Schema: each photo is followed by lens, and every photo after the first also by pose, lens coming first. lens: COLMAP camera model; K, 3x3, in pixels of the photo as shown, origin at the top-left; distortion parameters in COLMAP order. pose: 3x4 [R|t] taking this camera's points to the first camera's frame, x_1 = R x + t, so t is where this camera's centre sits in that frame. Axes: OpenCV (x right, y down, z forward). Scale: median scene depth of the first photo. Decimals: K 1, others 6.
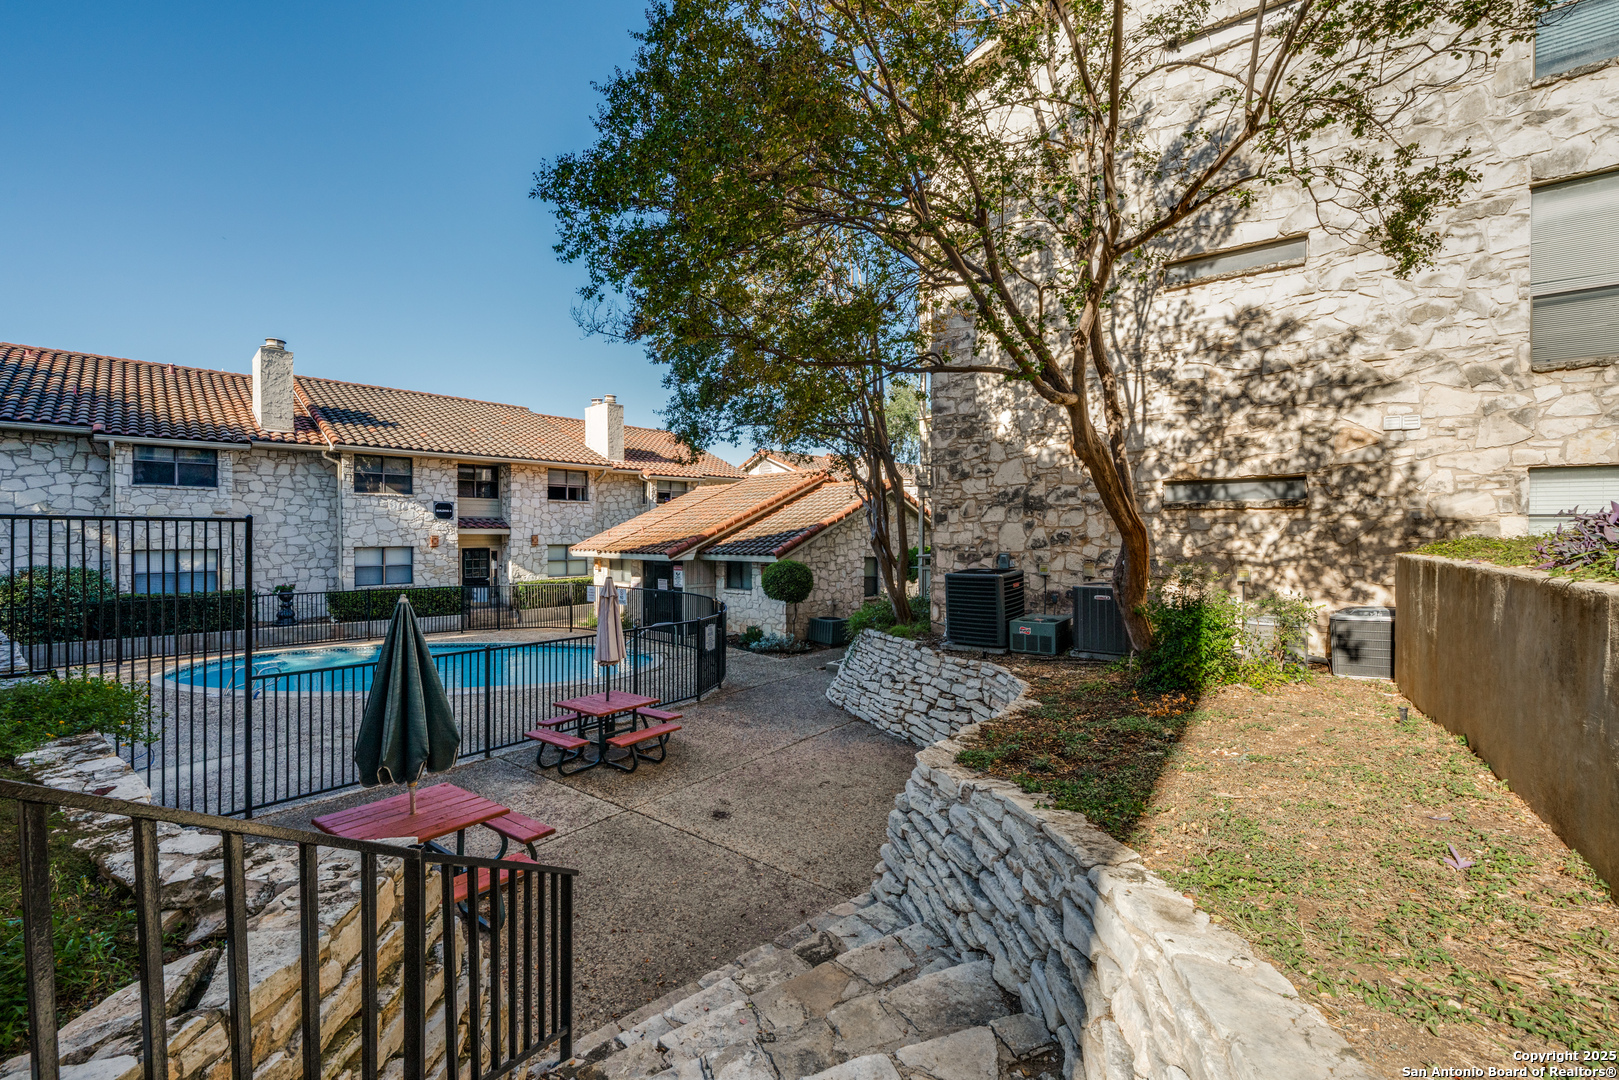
lens RADIAL K [[650.5, 0, 800.4], [0, 650.5, 536.2], [0, 0, 1]] dist [-0.002463, 0.000621]
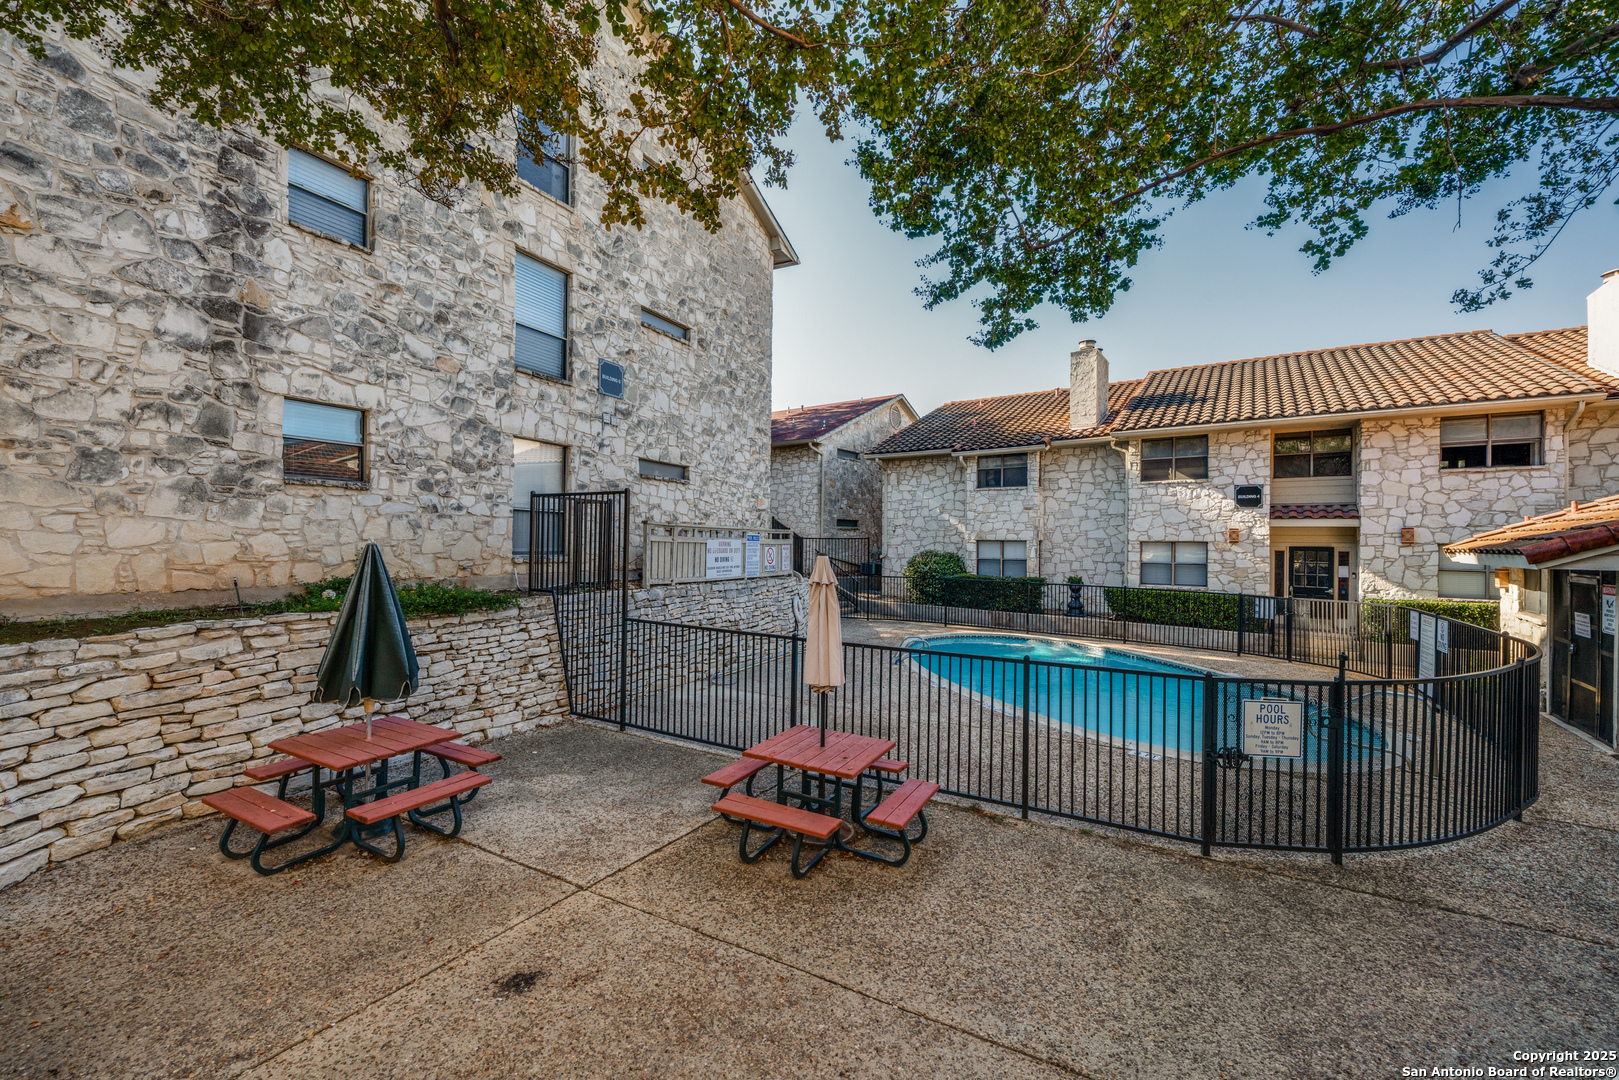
lens RADIAL K [[650.5, 0, 803.6], [0, 650.5, 543.4], [0, 0, 1]] dist [-0.002463, 0.000621]
pose [[0.150747, 0.005838, -0.988555, 0.139956], [-0.013181, 0.999906, 0.003895, 0.021324], [0.988485, 0.012443, 0.150809, 0.370220]]
